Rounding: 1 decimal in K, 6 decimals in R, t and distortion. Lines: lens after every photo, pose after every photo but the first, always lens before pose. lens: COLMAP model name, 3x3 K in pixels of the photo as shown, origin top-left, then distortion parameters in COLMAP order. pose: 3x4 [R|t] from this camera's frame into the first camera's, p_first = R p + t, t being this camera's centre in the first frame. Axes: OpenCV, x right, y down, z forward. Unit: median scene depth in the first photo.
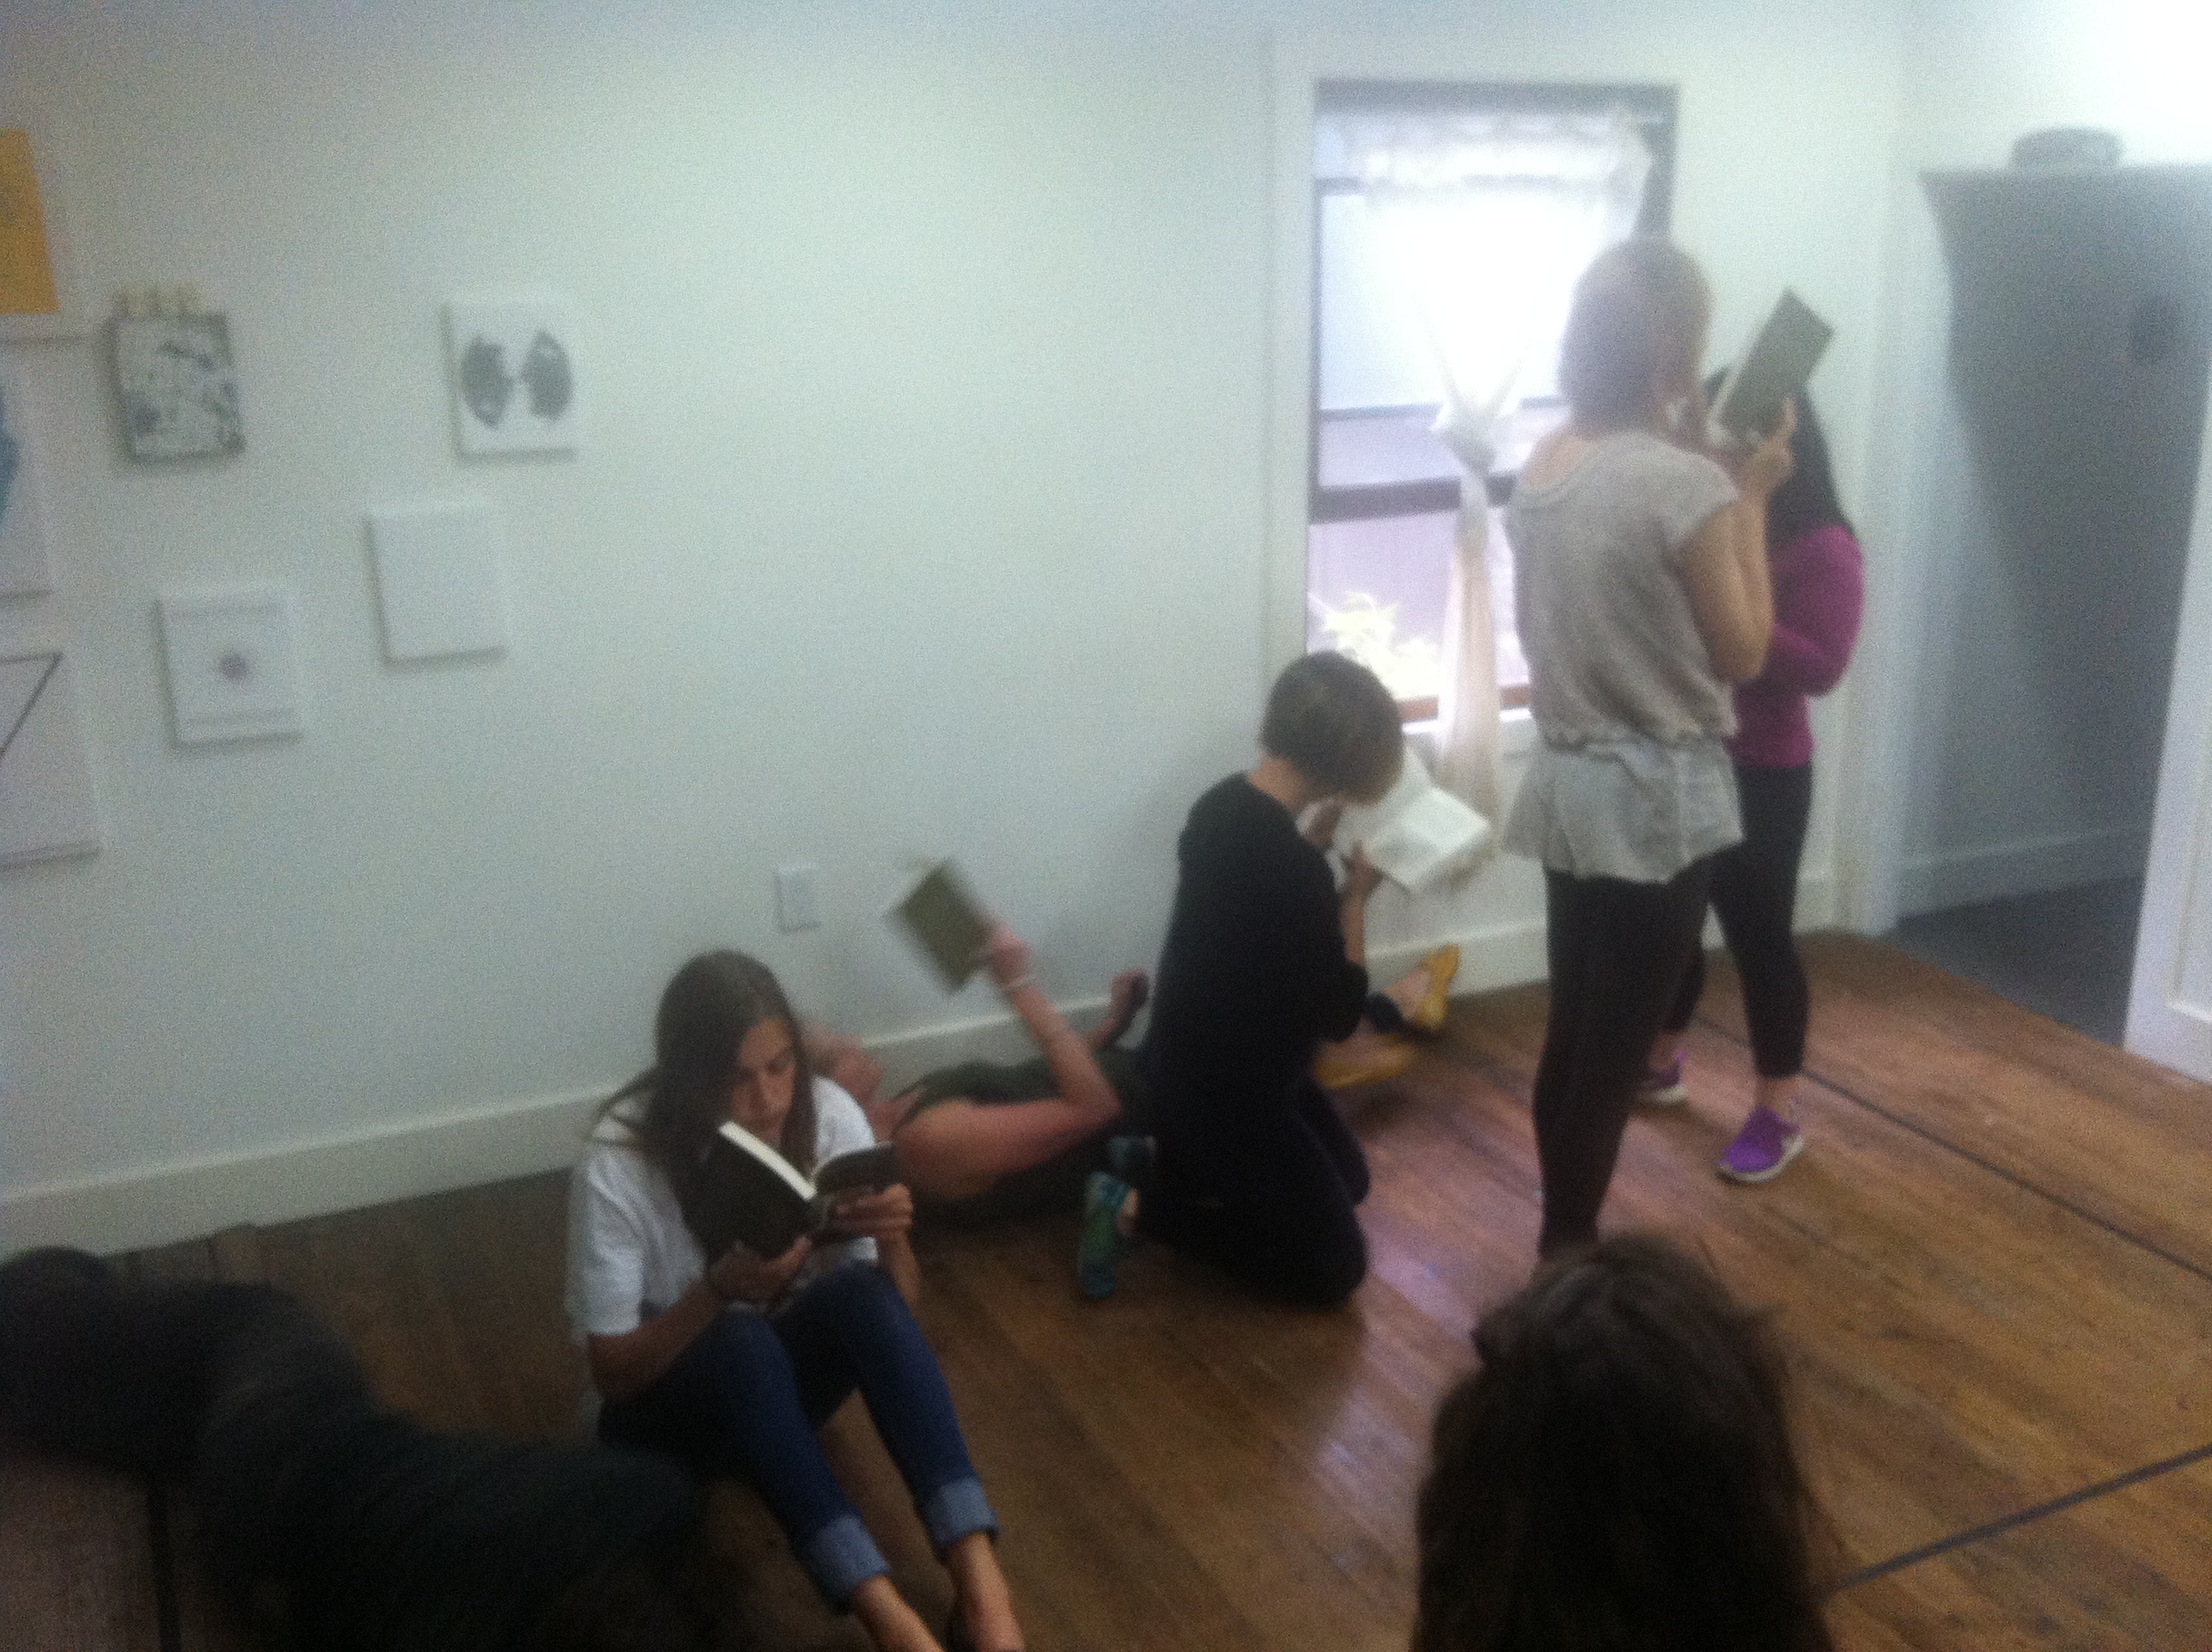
lens RADIAL K [[2118.5, 0, 1106.9], [0, 2118.5, 824.5], [0, 0, 1]] dist [0.011896, -0.081134]
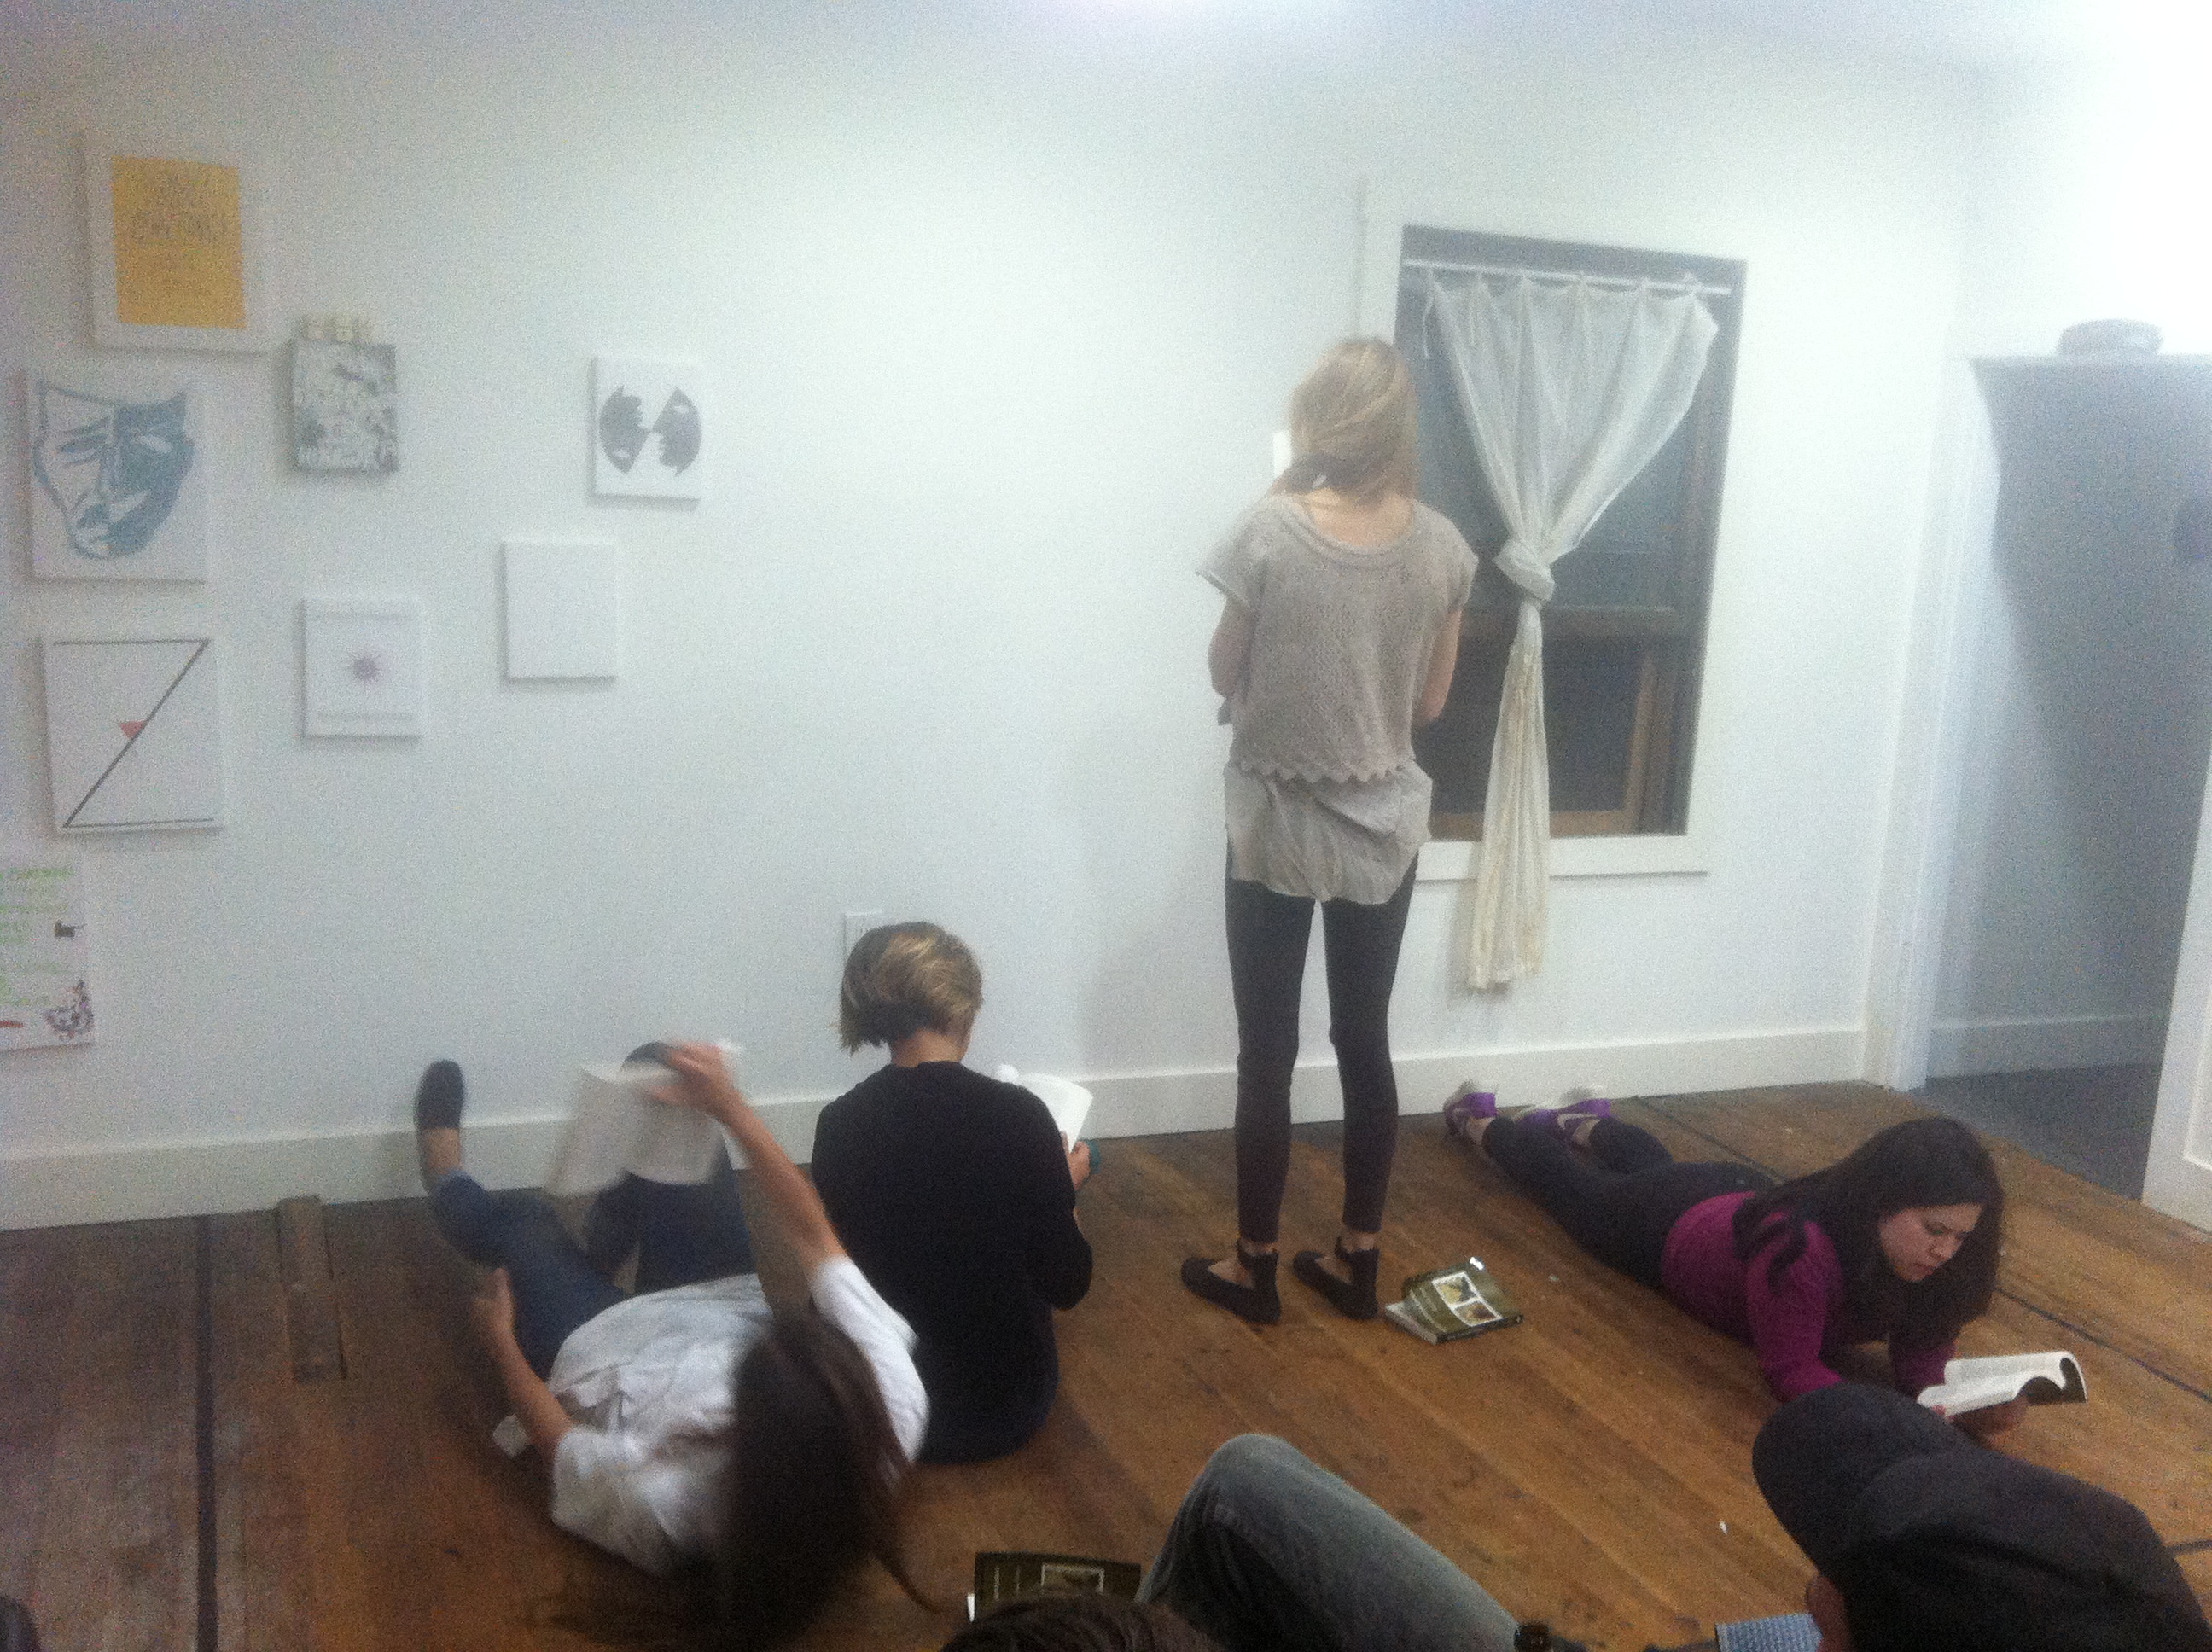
lens RADIAL K [[2106.5, 0, 1109.4], [0, 2106.5, 822.7], [0, 0, 1]] dist [0.016018, -0.040828]
pose [[0.996671, 0.073265, -0.035758, 0.010797], [-0.076645, 0.991547, -0.104688, 0.086559], [0.027786, 0.107080, 0.993862, -0.051048]]
